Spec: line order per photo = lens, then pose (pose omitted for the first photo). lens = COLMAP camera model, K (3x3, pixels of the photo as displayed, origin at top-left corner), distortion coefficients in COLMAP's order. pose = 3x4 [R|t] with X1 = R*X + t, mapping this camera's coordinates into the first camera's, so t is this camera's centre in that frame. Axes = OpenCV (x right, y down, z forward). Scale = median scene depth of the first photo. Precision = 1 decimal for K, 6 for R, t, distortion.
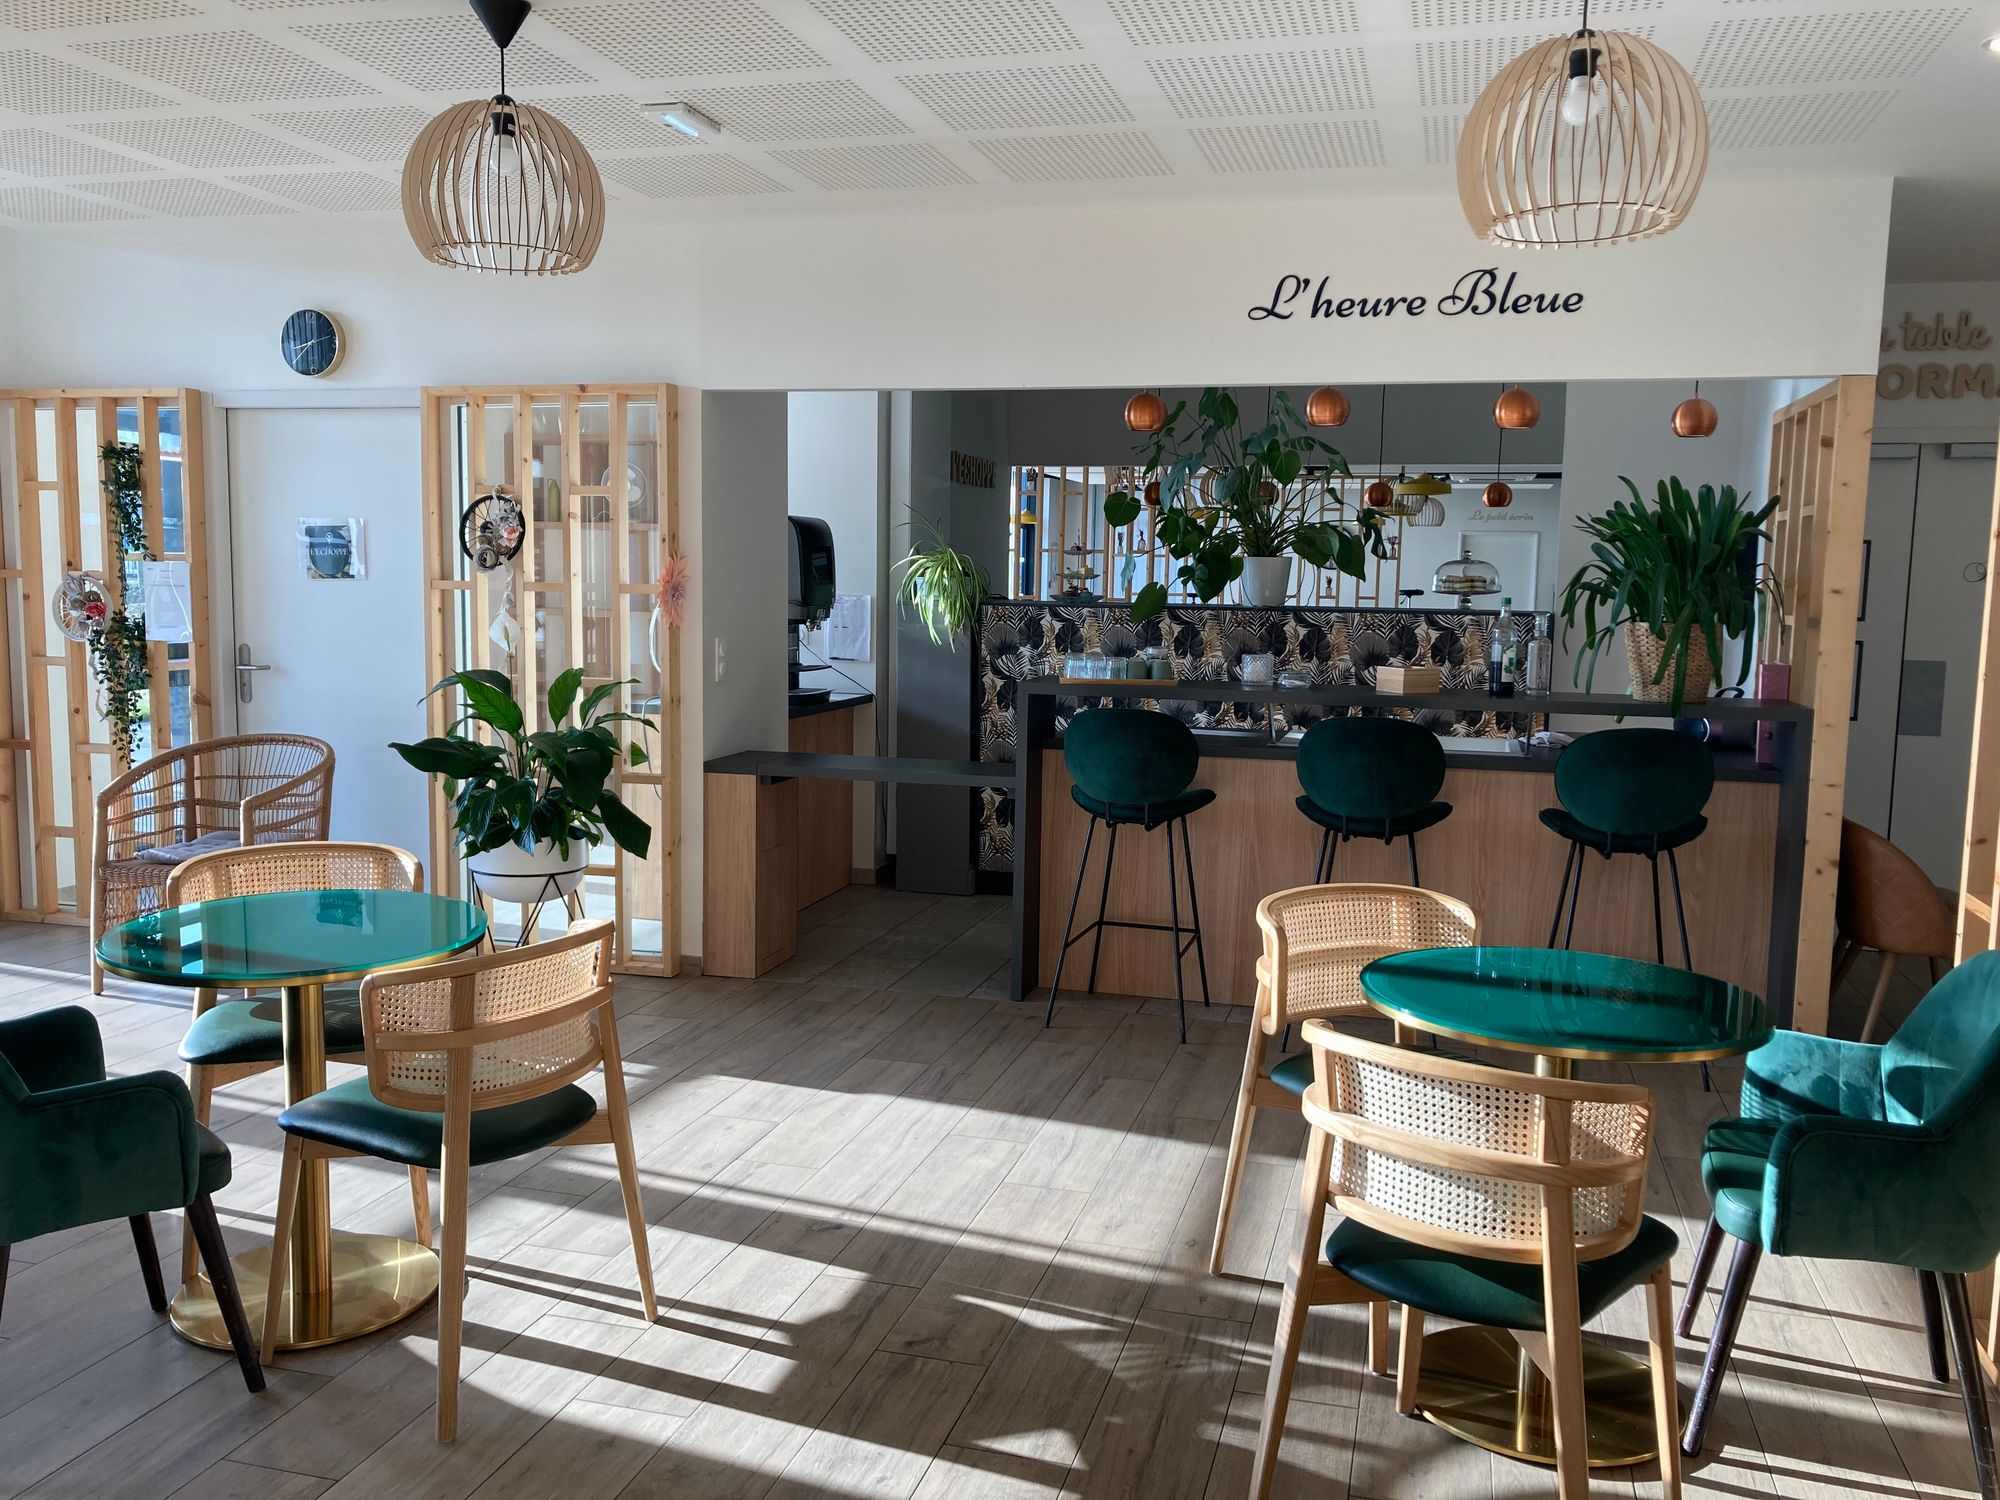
lens RADIAL K [[1652.8, 0, 1000.0], [0, 1652.8, 750.0], [0, 0, 1]] dist [-0.004598, -0.001765]
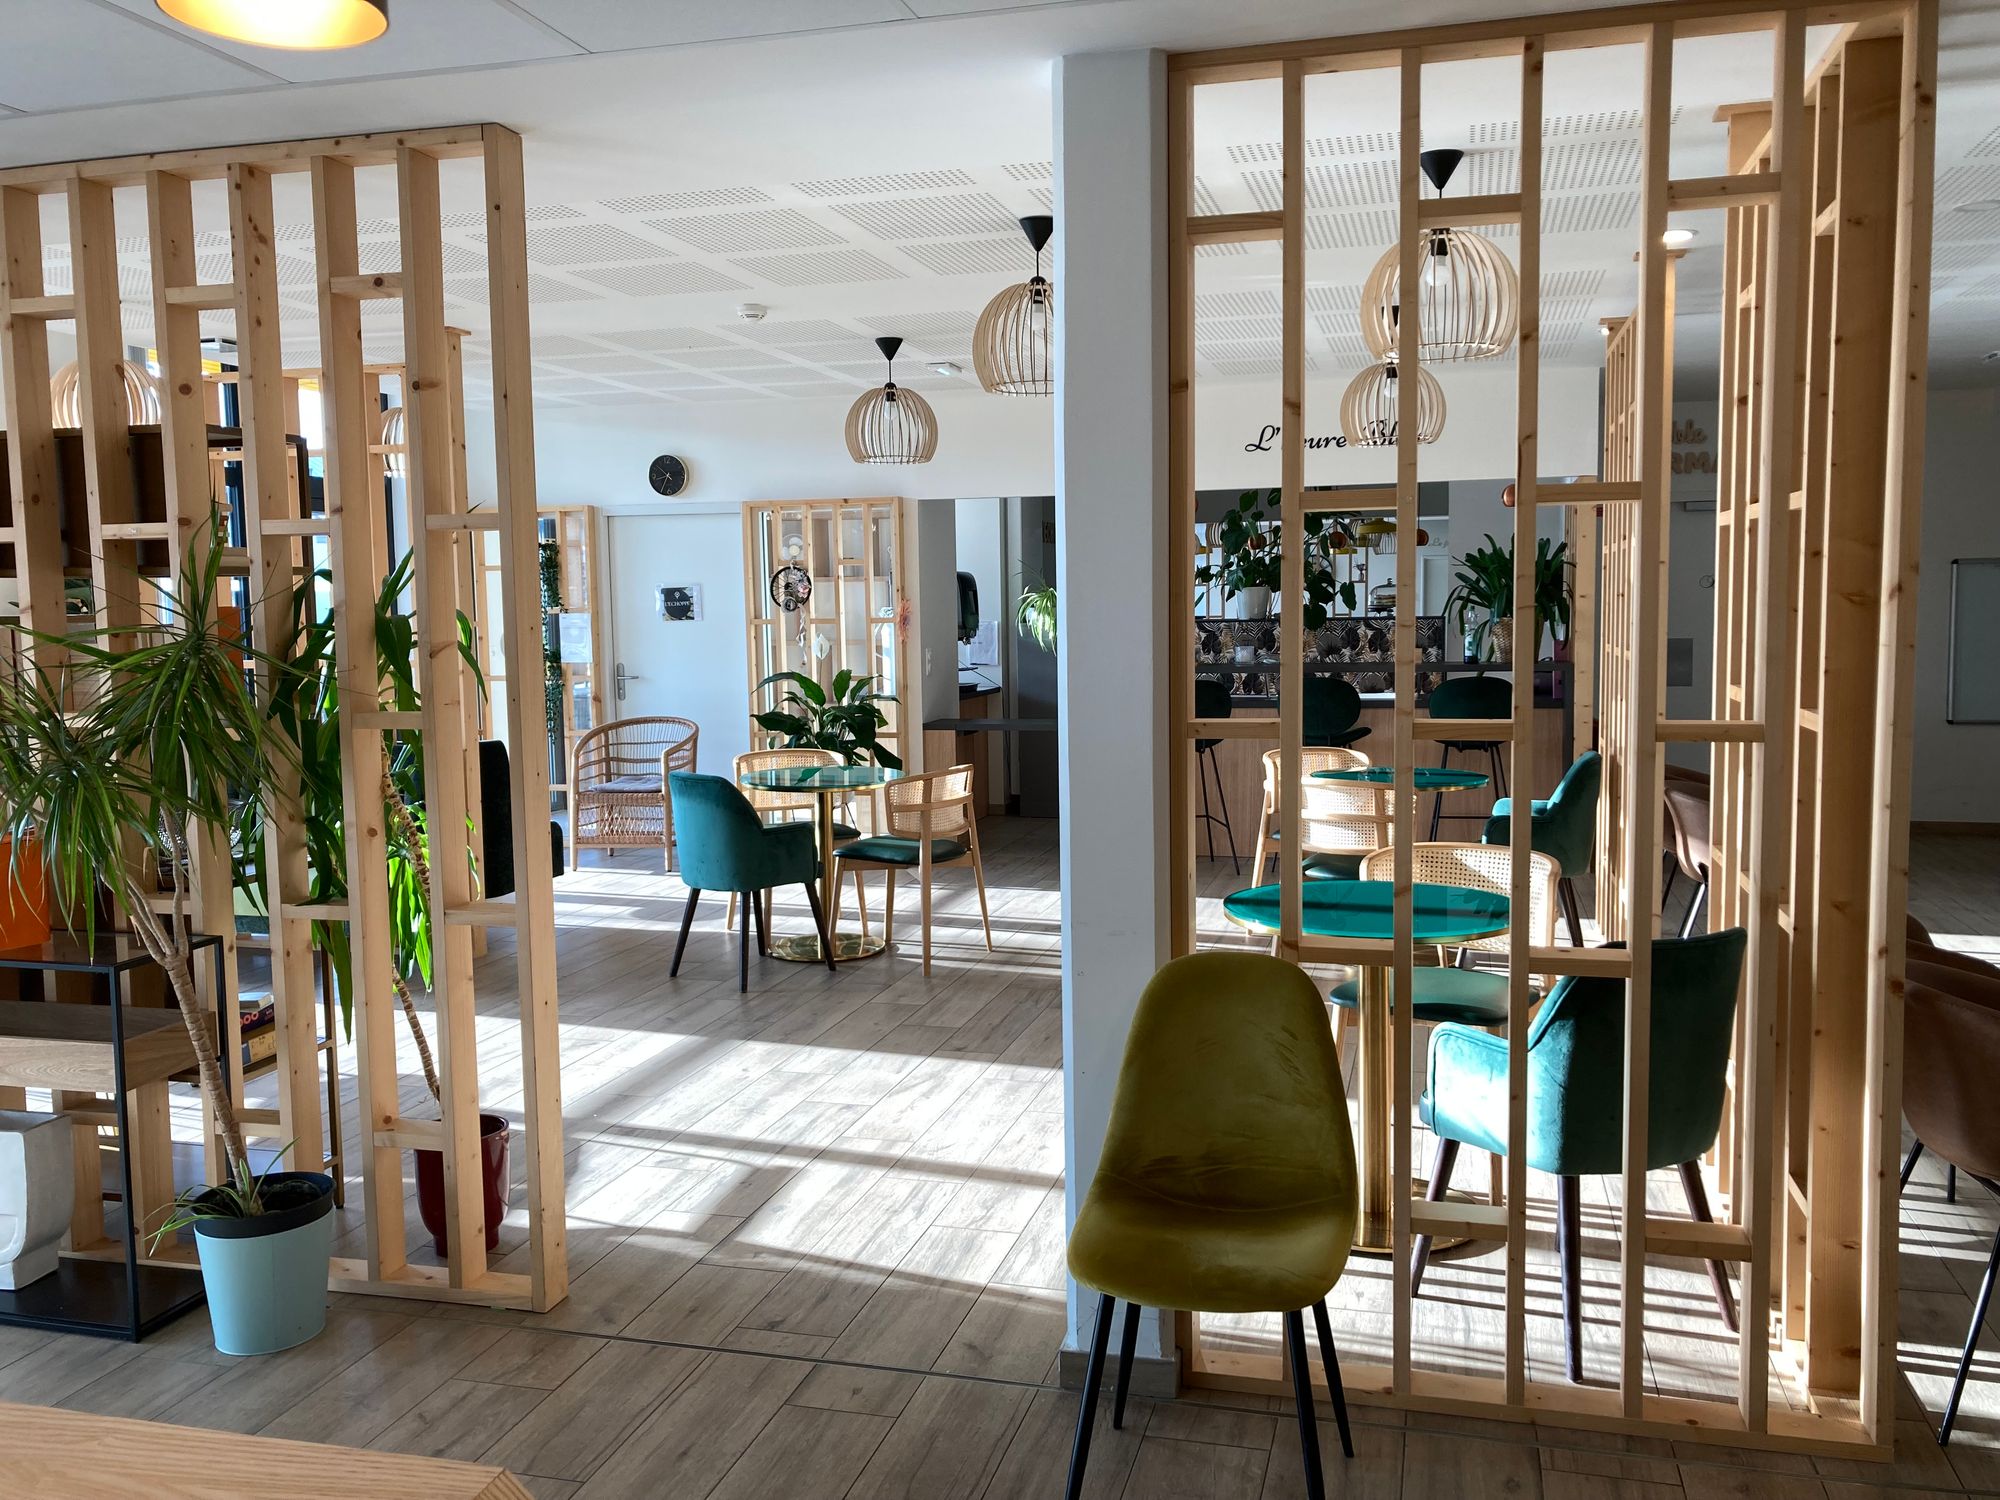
lens RADIAL K [[1652.8, 0, 1000.0], [0, 1652.8, 750.0], [0, 0, 1]] dist [-0.004598, -0.001765]
pose [[0.999429, -0.033785, 0.000973, -0.104016], [0.033797, 0.999243, -0.019282, 0.066845], [-0.000321, 0.019304, 0.999814, -0.633703]]
